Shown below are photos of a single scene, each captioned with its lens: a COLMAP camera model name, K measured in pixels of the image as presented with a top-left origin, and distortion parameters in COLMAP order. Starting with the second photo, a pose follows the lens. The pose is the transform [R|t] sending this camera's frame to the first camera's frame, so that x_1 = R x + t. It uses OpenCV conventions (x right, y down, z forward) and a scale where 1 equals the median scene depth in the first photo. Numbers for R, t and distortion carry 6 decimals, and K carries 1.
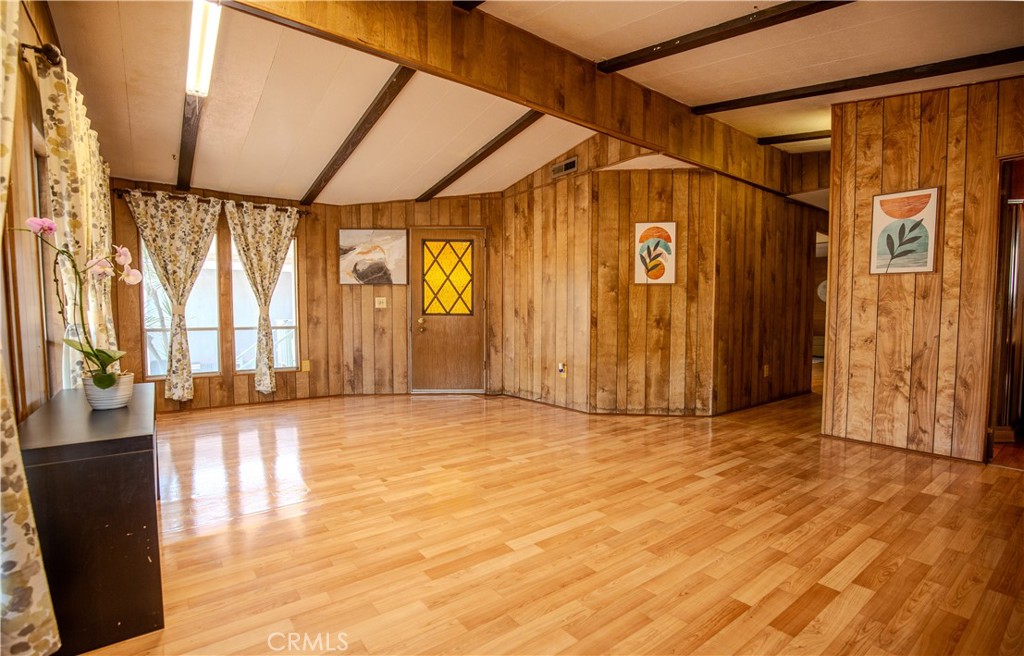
lens RADIAL K [[479.1, 0, 518.1], [0, 479.1, 340.7], [0, 0, 1]] dist [-0.022247, -0.000365]
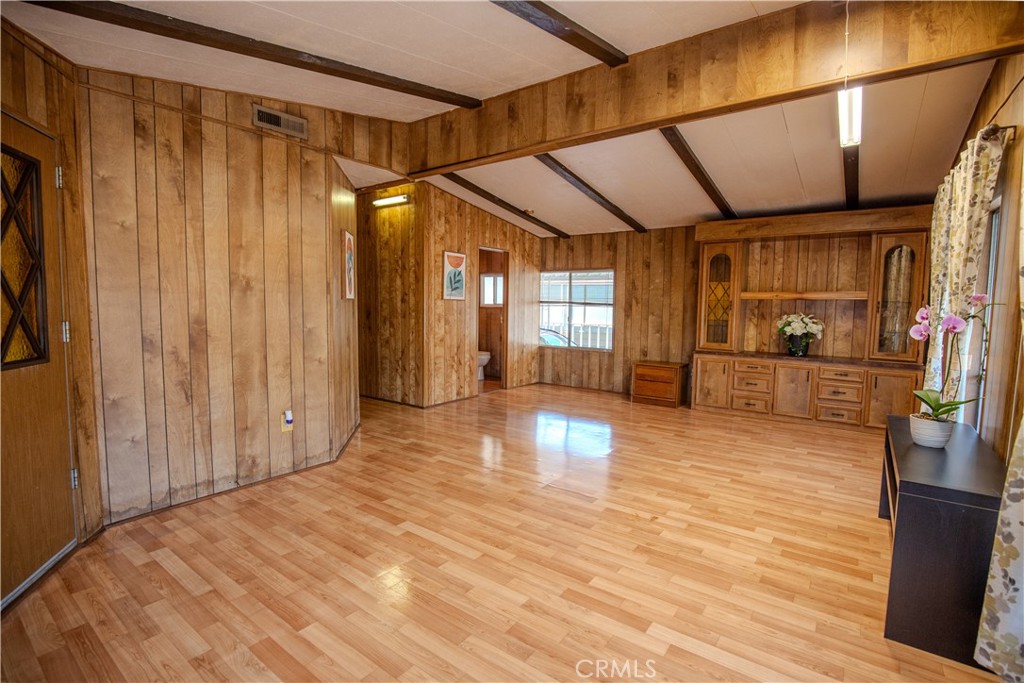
lens RADIAL K [[476.5, 0, 512.0], [0, 476.5, 341.5], [0, 0, 1]] dist [-0.037972, 0.006599]
pose [[-0.264459, -0.081282, 0.960965, -0.882889], [0.043793, 0.994402, 0.096162, -0.142328], [-0.963402, 0.067515, -0.259419, 1.198341]]
